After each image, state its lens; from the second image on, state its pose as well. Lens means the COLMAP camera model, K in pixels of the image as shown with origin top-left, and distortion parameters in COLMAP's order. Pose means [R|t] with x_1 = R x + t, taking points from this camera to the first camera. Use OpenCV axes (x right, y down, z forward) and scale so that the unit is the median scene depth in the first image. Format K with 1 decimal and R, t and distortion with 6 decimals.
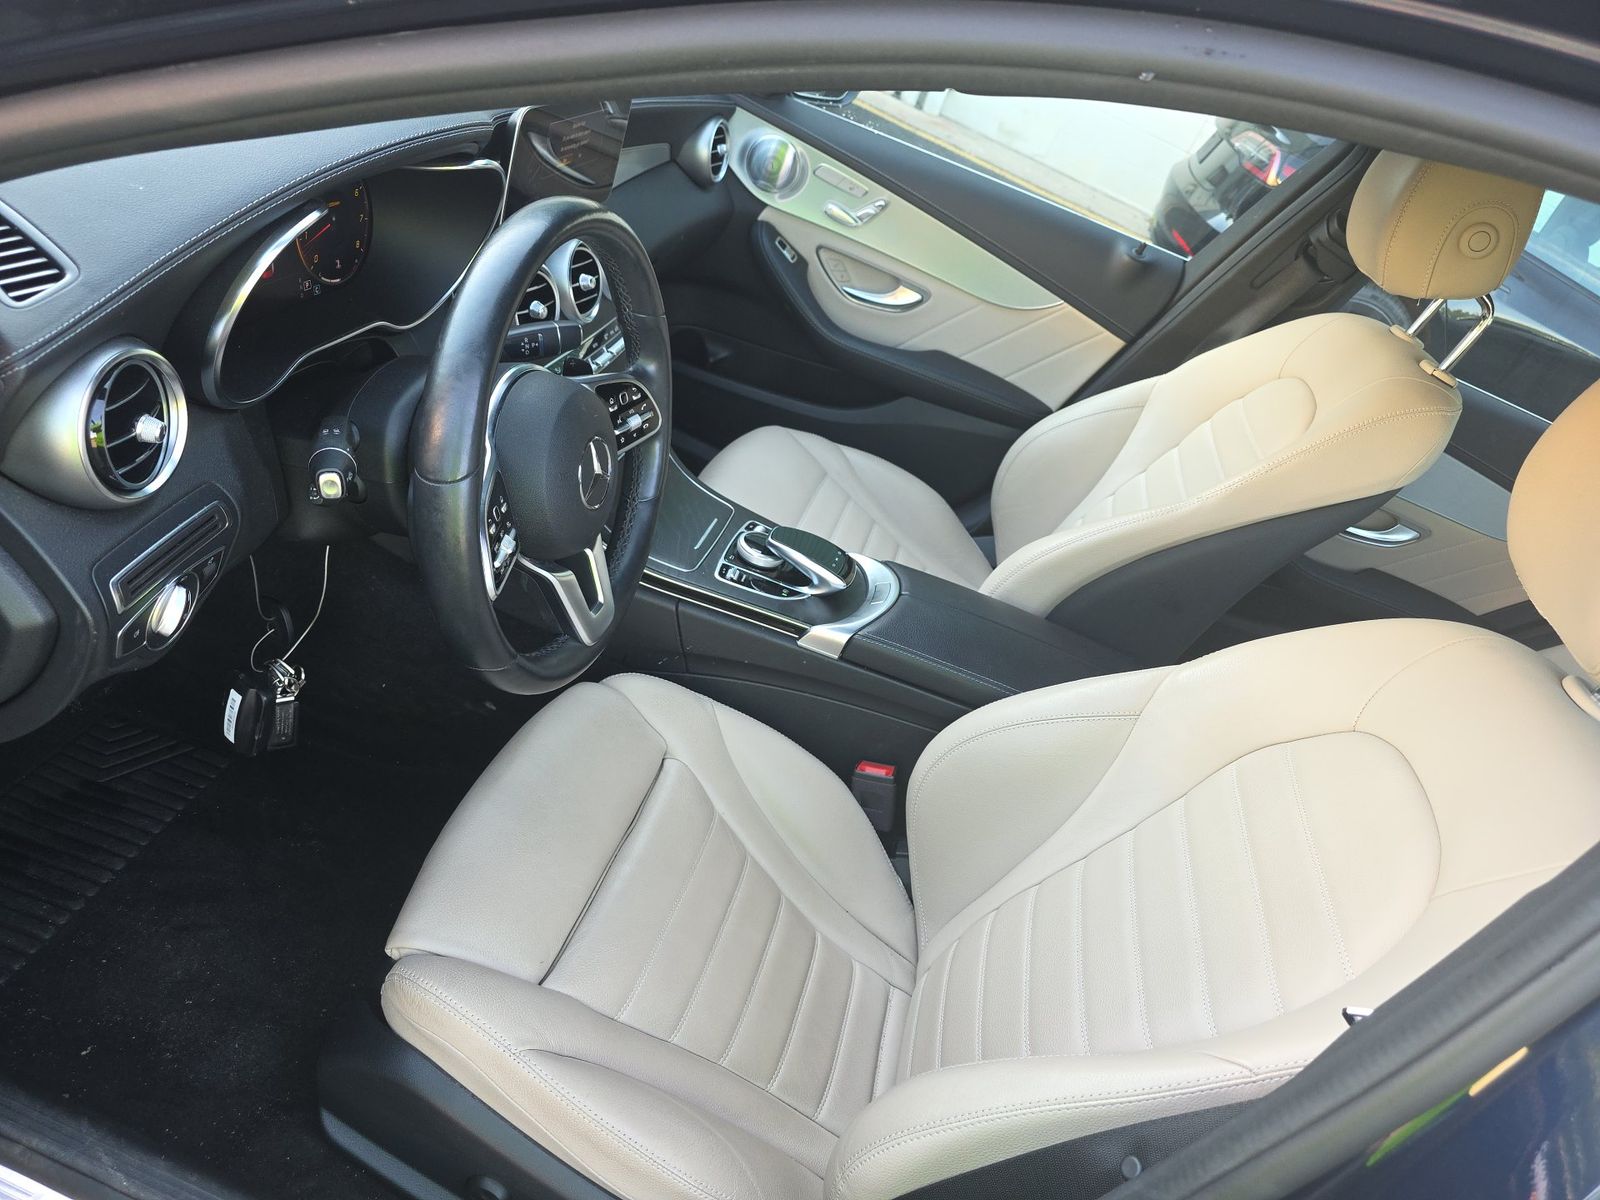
lens RADIAL K [[1099.1, 0, 766.1], [0, 1099.1, 605.0], [0, 0, 1]] dist [0.038077, -0.042989]
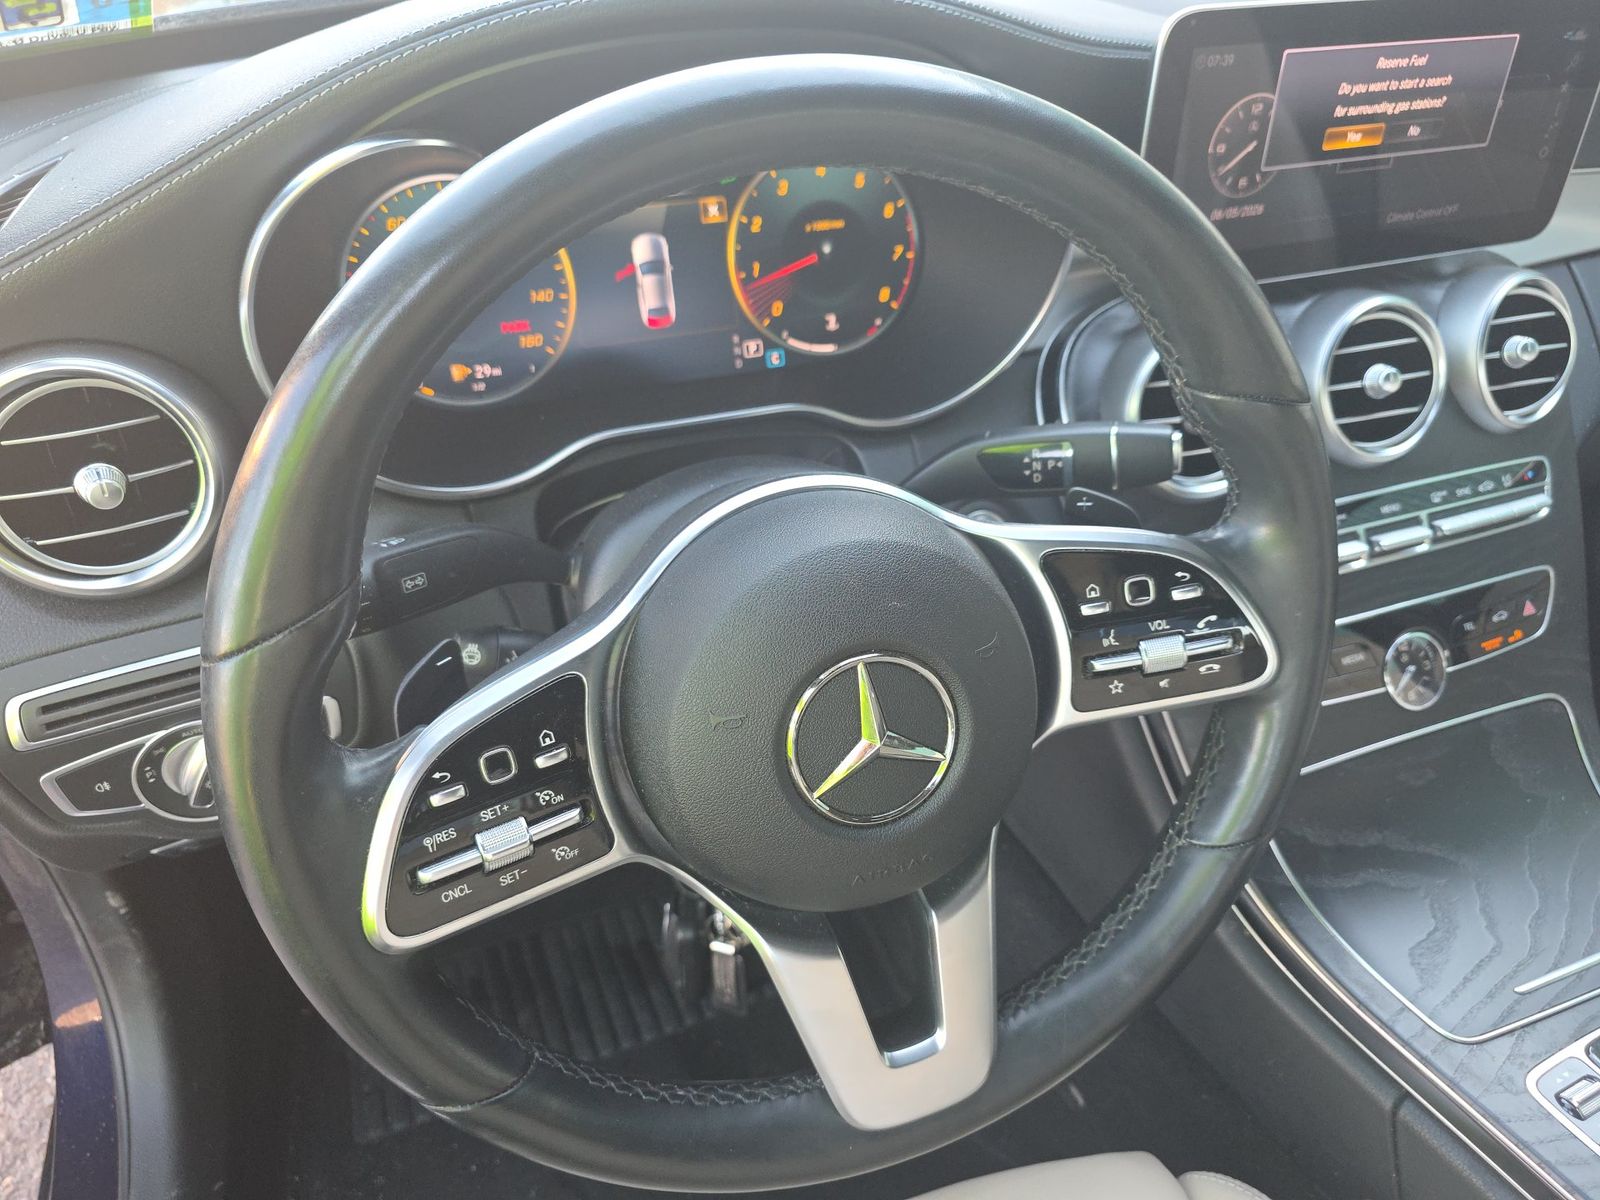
lens RADIAL K [[1099.1, 0, 807.2], [0, 1099.1, 623.7], [0, 0, 1]] dist [0.038077, -0.042989]
pose [[0.560264, 0.166225, -0.811464, 0.126027], [-0.291969, 0.956411, -0.005670, -0.123260], [0.775150, 0.240098, 0.584375, 0.596343]]
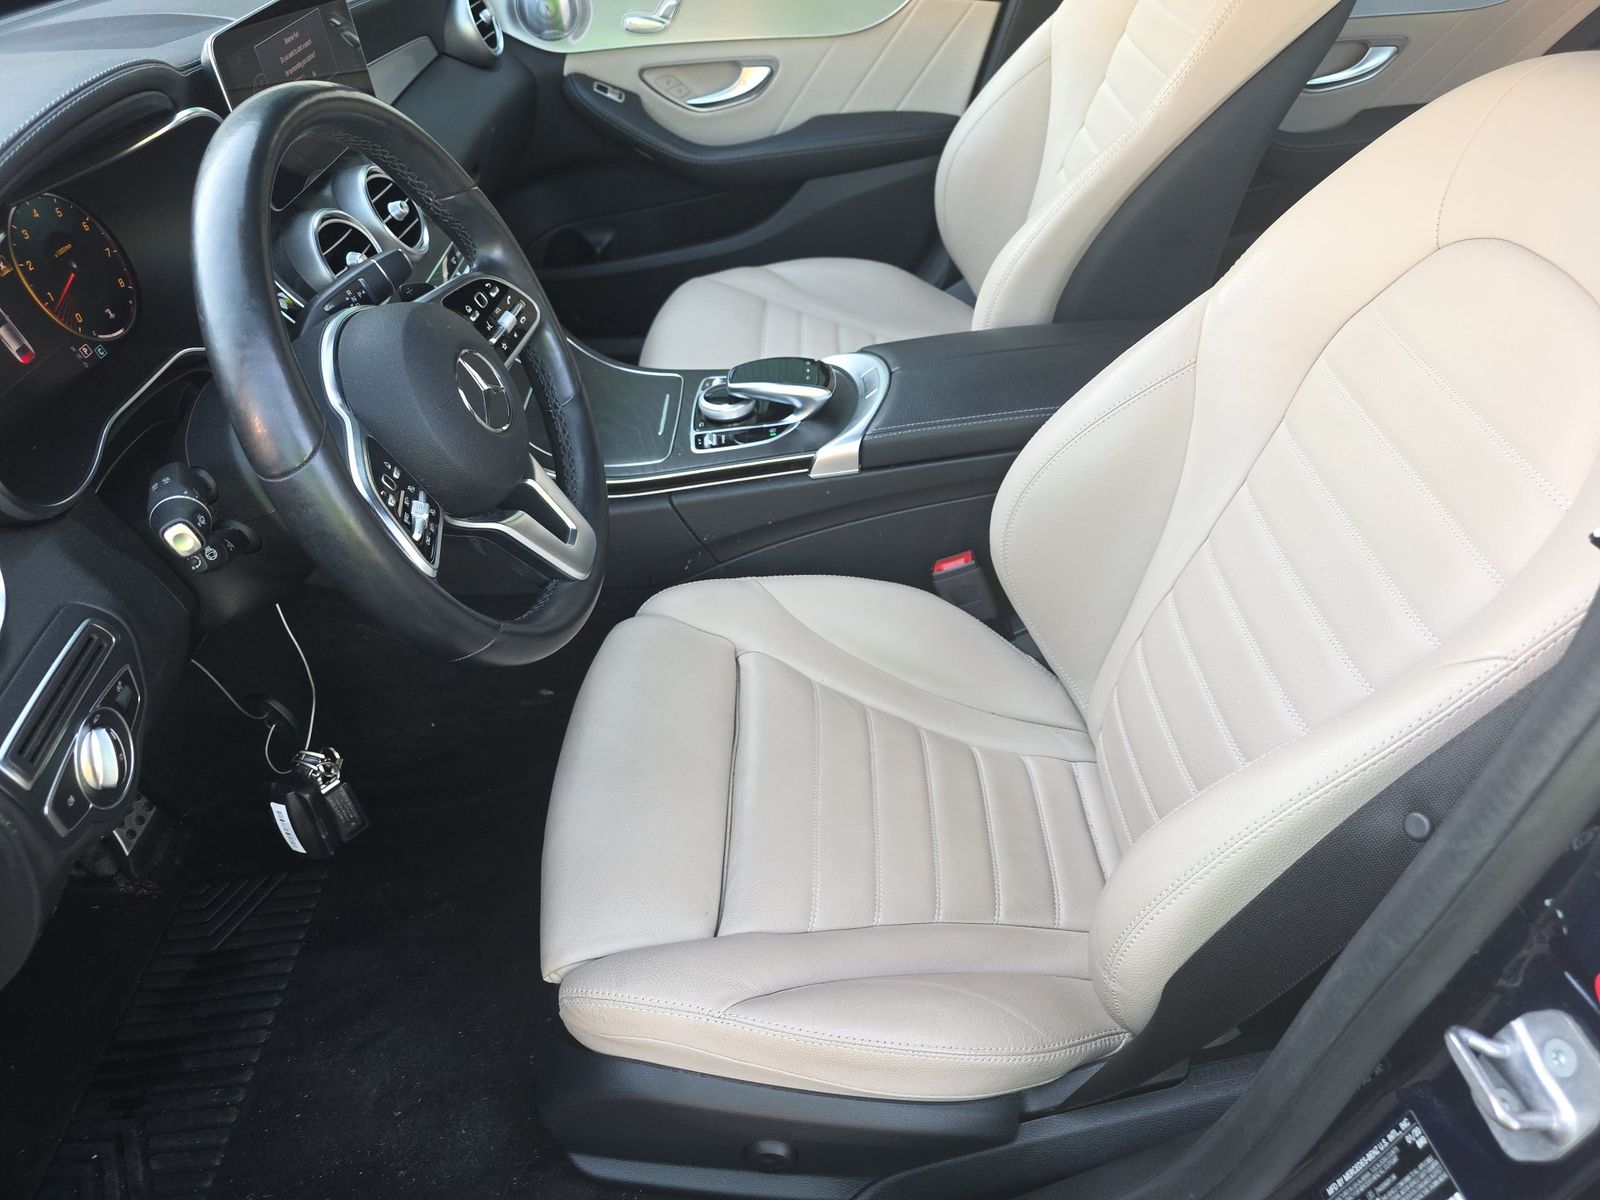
lens RADIAL K [[1099.1, 0, 792.7], [0, 1099.1, 616.3], [0, 0, 1]] dist [0.038077, -0.042989]
pose [[0.888682, -0.454336, -0.061833, 0.022351], [0.458458, 0.882736, 0.102928, 0.043305], [0.007818, -0.119818, 0.992765, 0.120605]]
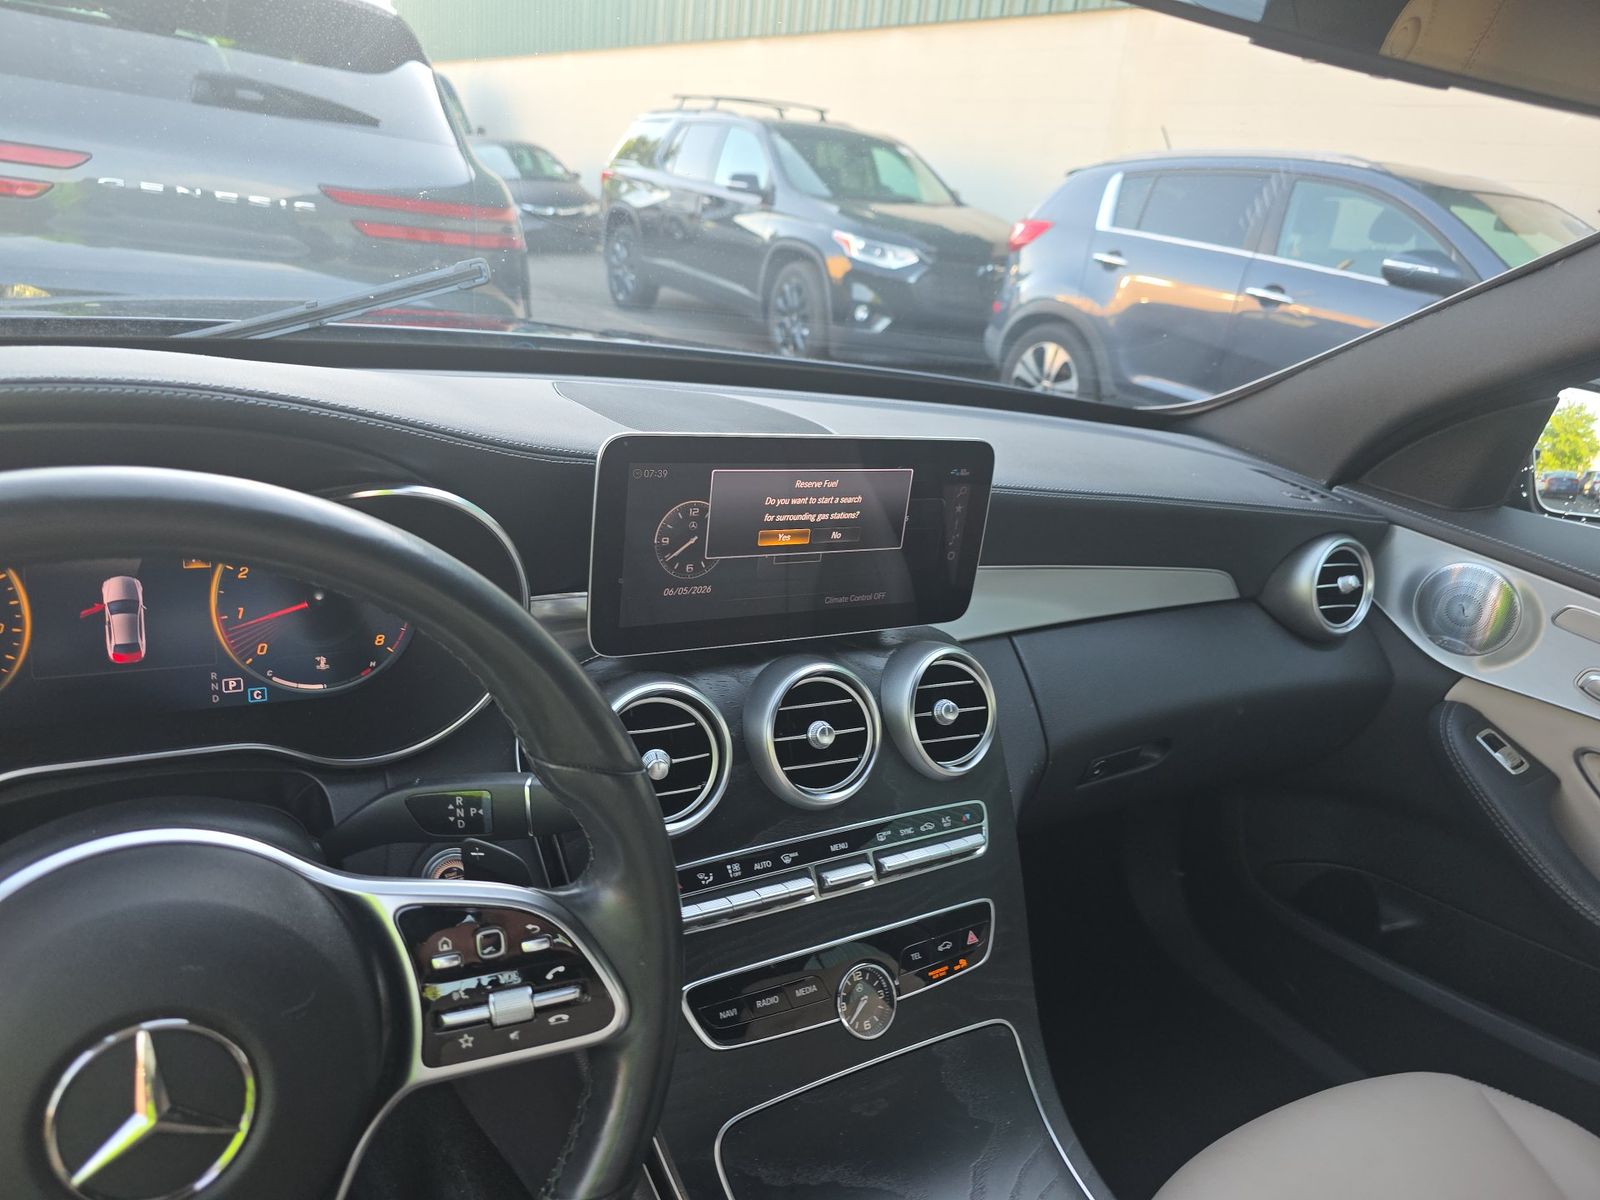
lens RADIAL K [[1099.1, 0, 789.1], [0, 1099.1, 606.9], [0, 0, 1]] dist [0.038077, -0.042989]
pose [[0.732711, -0.029450, -0.679903, 0.236779], [-0.275129, 0.900959, -0.335524, -0.174176], [0.622446, 0.432903, 0.652040, 0.654450]]
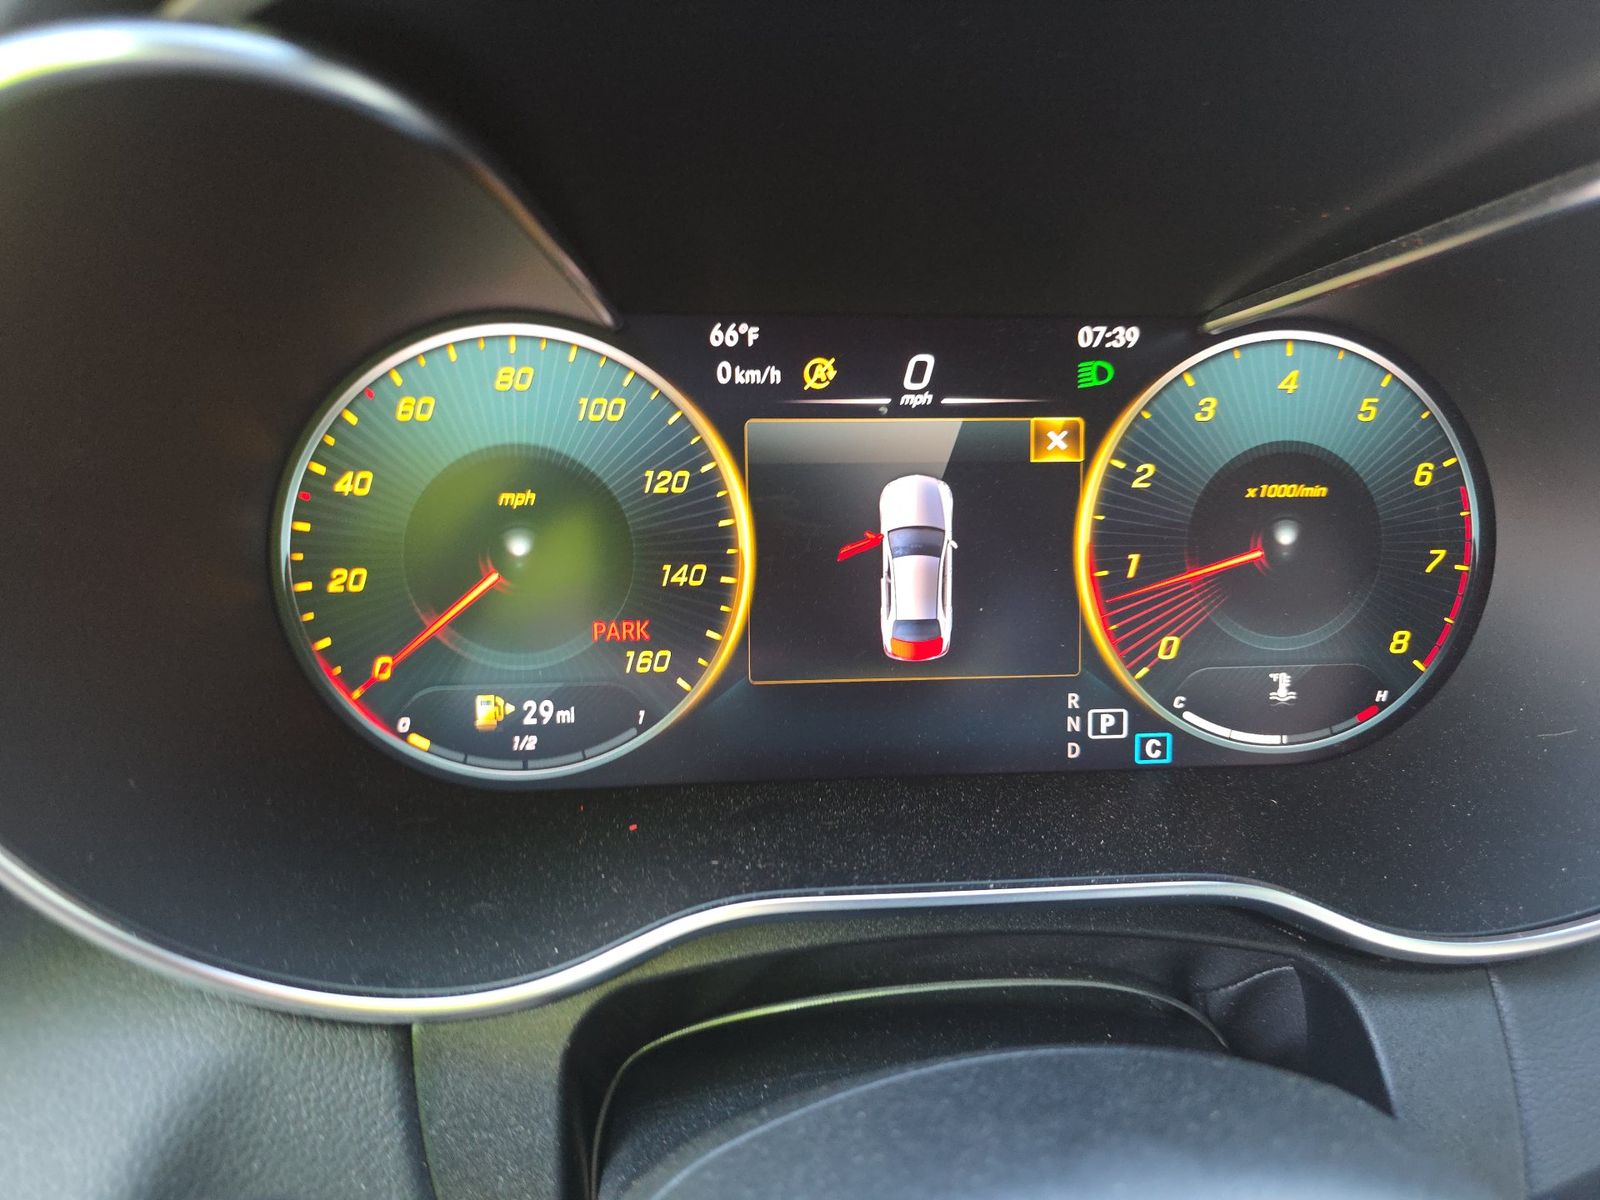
lens RADIAL K [[1099.1, 0, 797.8], [0, 1099.1, 603.0], [0, 0, 1]] dist [0.038077, -0.042989]
pose [[0.365420, -0.048540, -0.929576, -0.143675], [-0.432073, 0.875694, -0.215576, -0.187646], [0.824488, 0.480421, 0.299023, 0.713606]]
